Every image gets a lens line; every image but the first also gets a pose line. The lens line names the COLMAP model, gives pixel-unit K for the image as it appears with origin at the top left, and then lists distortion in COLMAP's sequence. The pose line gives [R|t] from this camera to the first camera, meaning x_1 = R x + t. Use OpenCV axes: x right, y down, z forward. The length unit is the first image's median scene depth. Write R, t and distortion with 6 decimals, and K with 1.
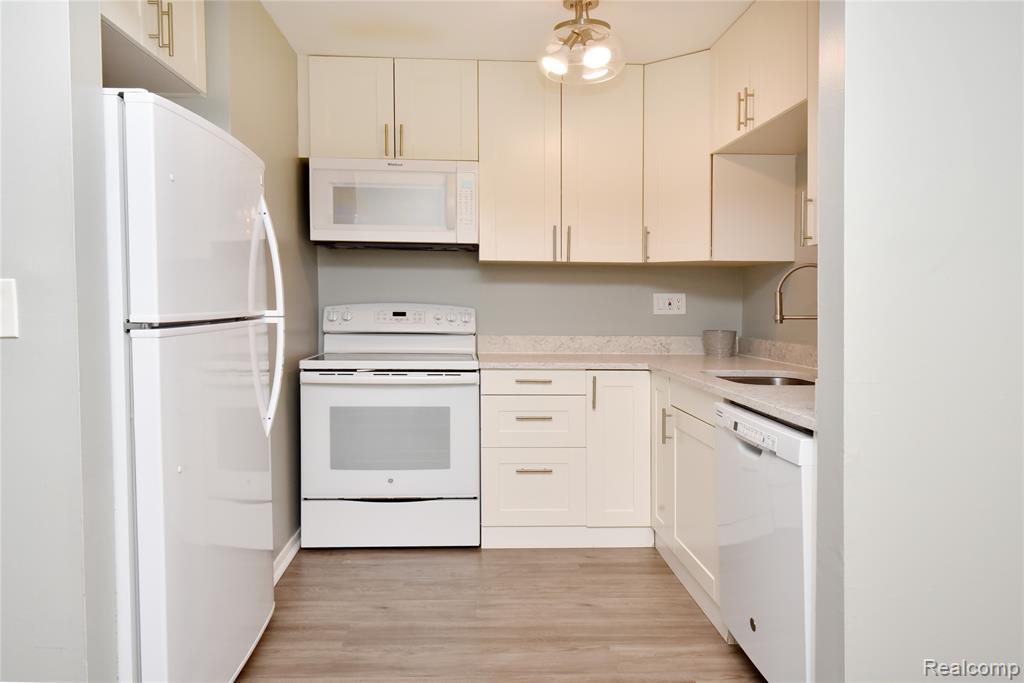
lens RADIAL K [[648.5, 0, 539.6], [0, 648.5, 323.1], [0, 0, 1]] dist [-0.001622, -0.001305]
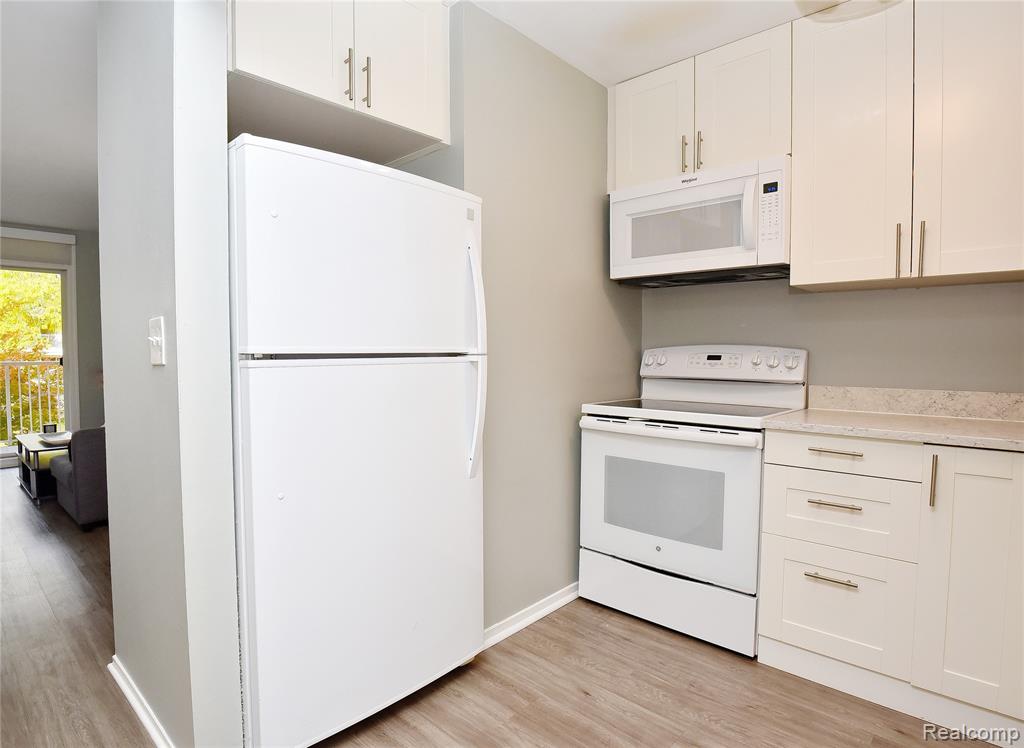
lens RADIAL K [[583.9, 0, 614.5], [0, 583.9, 391.4], [0, 0, 1]] dist [-0.033566, -0.000412]
pose [[0.707484, 0.035999, -0.705812, 0.261717], [-0.020346, 0.999325, 0.030576, 0.010536], [0.706437, -0.007272, 0.707739, 0.399042]]
